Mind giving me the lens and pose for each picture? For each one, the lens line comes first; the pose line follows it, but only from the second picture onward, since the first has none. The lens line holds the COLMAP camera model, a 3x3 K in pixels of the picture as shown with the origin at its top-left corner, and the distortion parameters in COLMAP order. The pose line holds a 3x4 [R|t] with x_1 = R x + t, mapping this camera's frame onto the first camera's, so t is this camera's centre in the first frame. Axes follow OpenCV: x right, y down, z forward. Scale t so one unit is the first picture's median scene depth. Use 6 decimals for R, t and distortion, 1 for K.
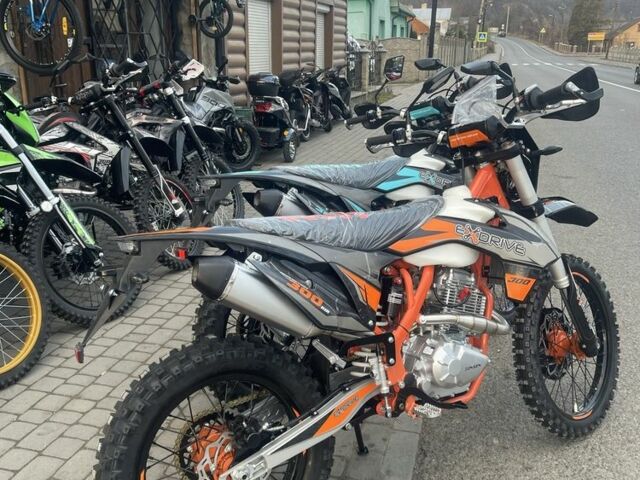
lens RADIAL K [[645.0, 0, 318.2], [0, 645.0, 235.4], [0, 0, 1]] dist [0.041471, 0.000000]
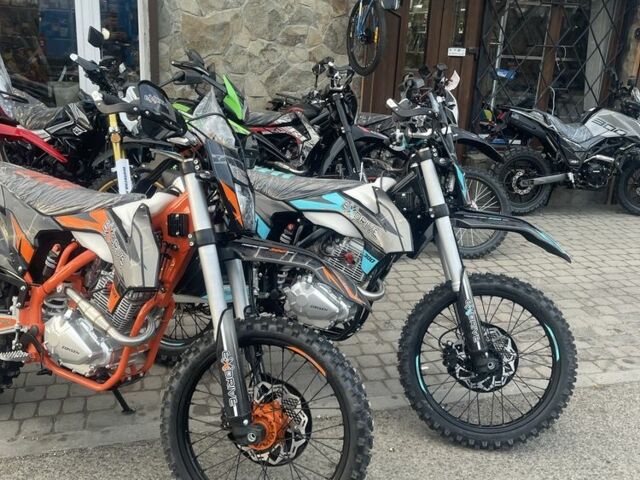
lens RADIAL K [[645.0, 0, 318.6], [0, 645.0, 238.0], [0, 0, 1]] dist [0.041471, 0.000000]
pose [[0.530074, 0.277616, -0.801218, 1.009736], [-0.290434, 0.947175, 0.136041, -0.187880], [0.796661, 0.160589, 0.582702, 0.542254]]
